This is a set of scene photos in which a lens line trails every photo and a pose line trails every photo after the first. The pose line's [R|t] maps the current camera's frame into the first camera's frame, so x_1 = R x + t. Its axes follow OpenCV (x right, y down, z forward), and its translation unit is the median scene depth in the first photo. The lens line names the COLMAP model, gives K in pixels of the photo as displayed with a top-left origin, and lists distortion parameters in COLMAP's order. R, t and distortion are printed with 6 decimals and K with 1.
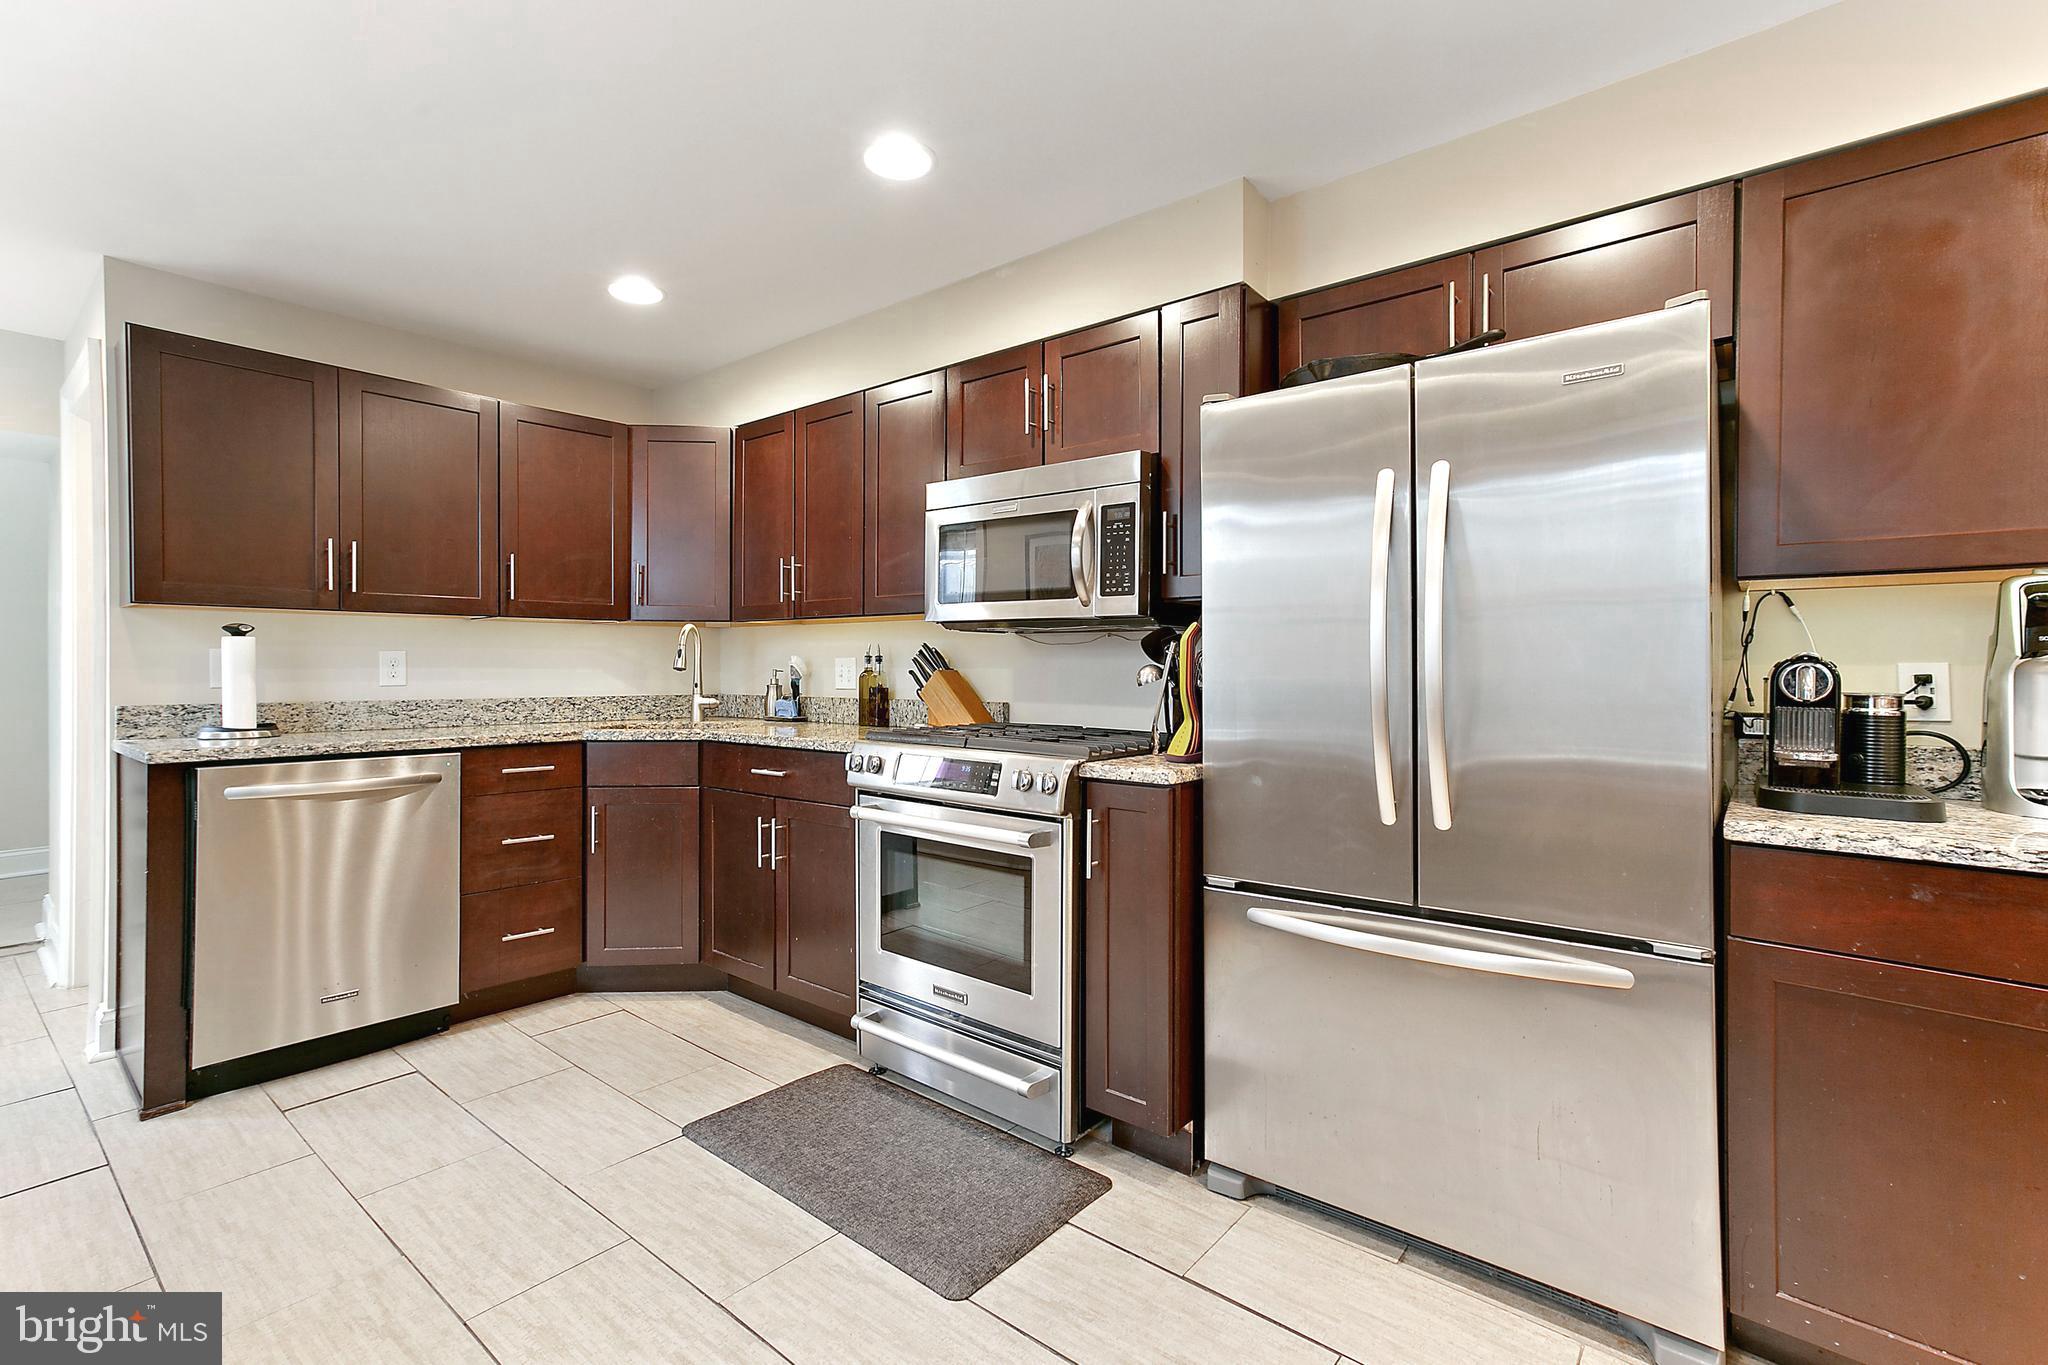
lens RADIAL K [[916.7, 0, 1019.3], [0, 916.7, 663.8], [0, 0, 1]] dist [-0.002615, 0.013098]
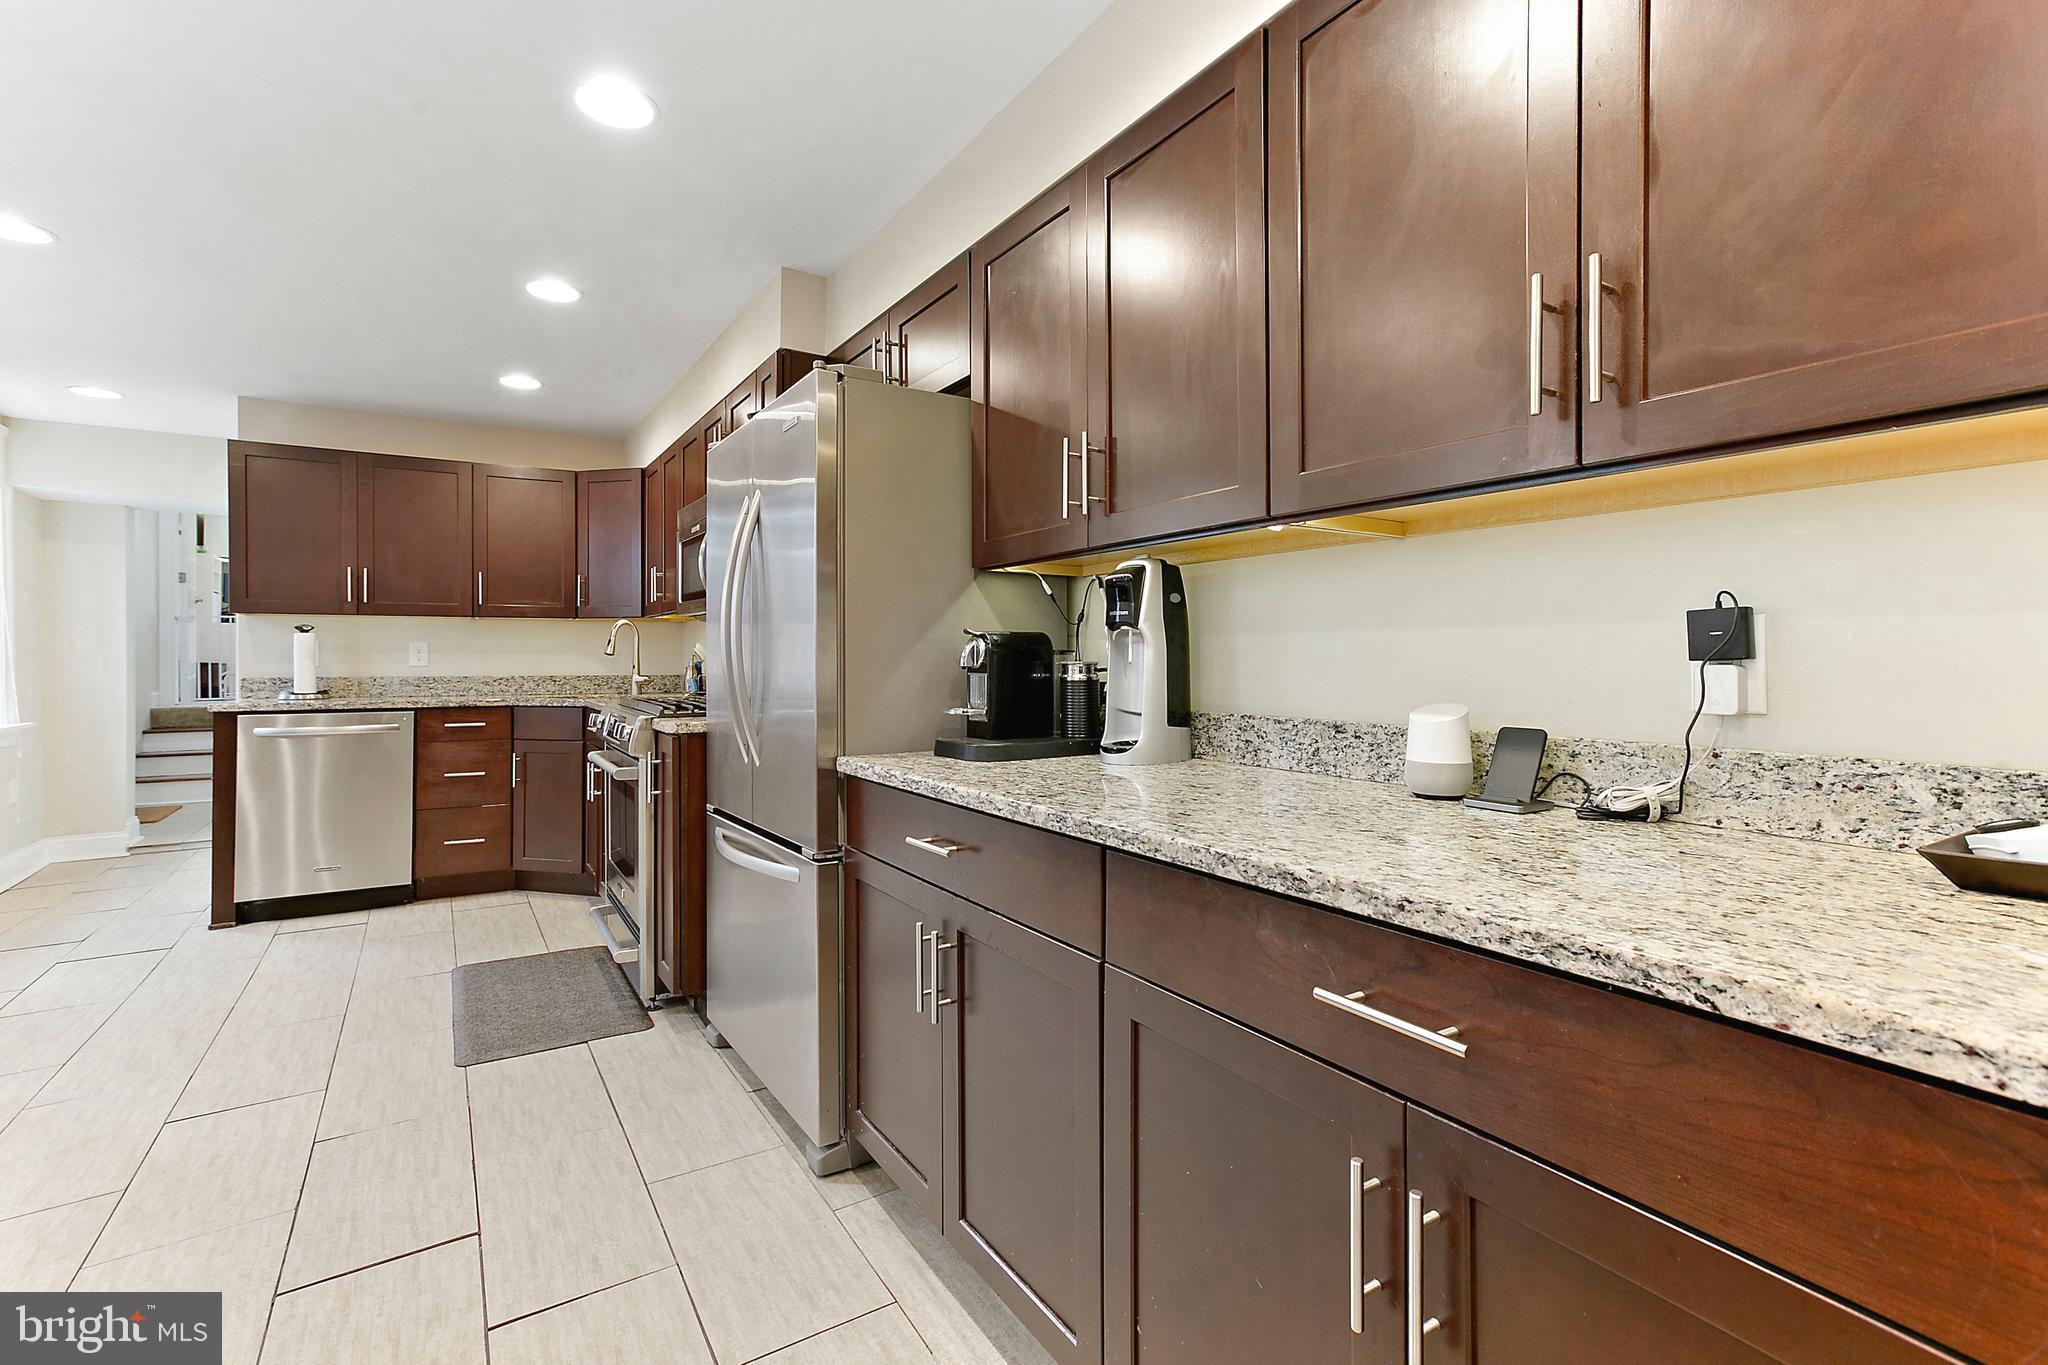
lens RADIAL K [[924.5, 0, 1016.7], [0, 924.5, 643.9], [0, 0, 1]] dist [-0.008316, 0.017564]
pose [[0.951008, -0.009470, -0.309022, 0.778240], [0.005721, 0.999899, -0.013035, 0.015364], [0.309114, 0.010629, 0.950966, -0.101742]]
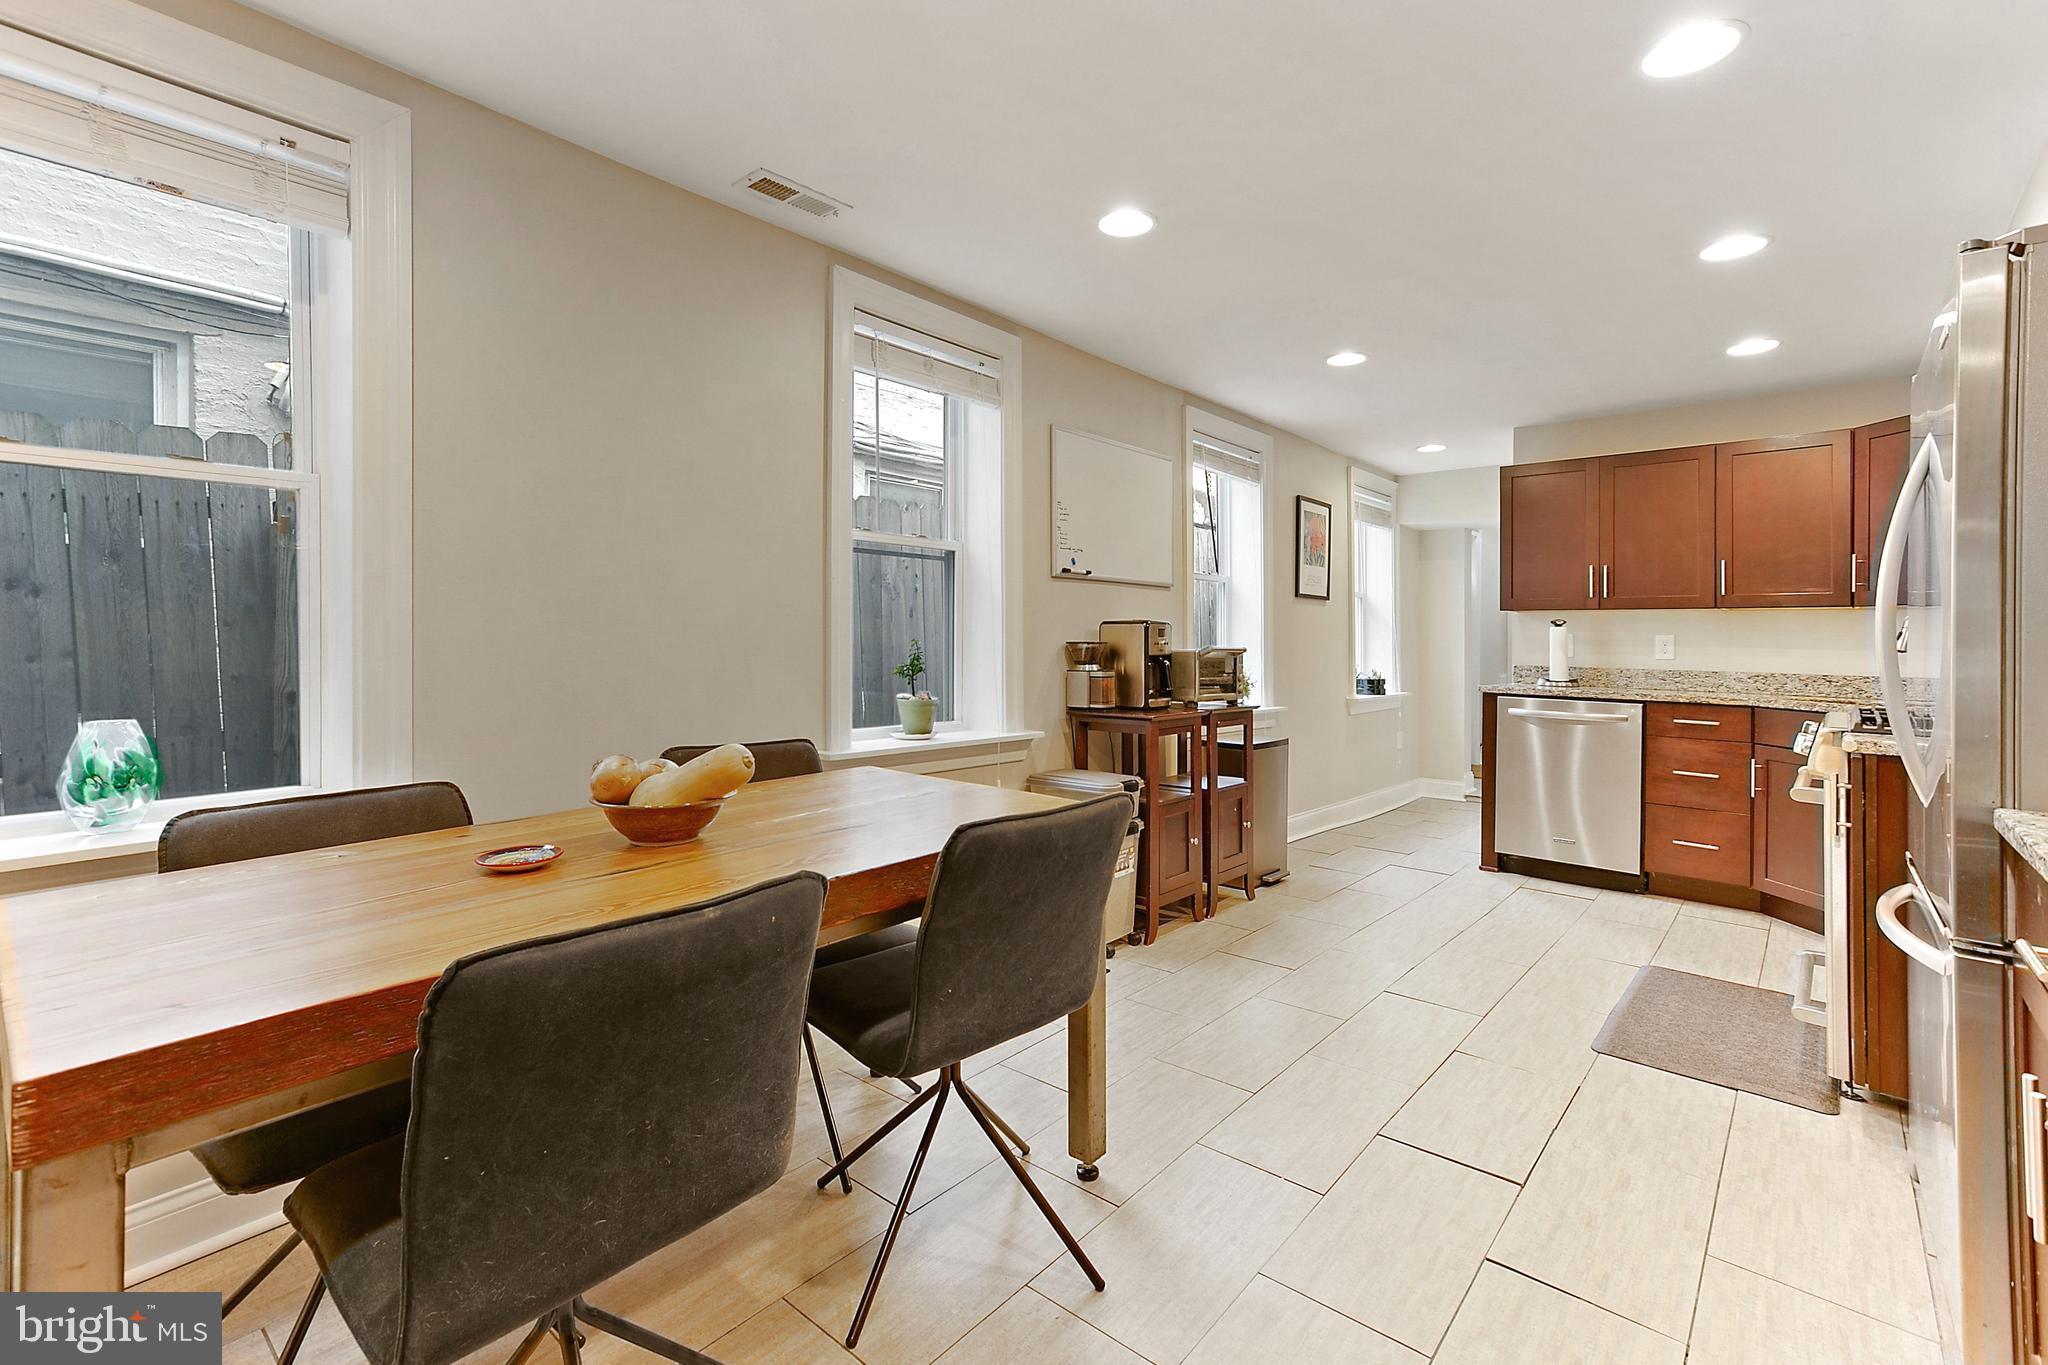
lens RADIAL K [[942.3, 0, 1022.8], [0, 942.3, 634.1], [0, 0, 1]] dist [-0.002243, 0.015430]
pose [[-0.013575, -0.008680, -0.999870, 0.942053], [-0.011616, 0.999896, -0.008523, 0.010113], [0.999840, 0.011499, -0.013674, 0.031753]]
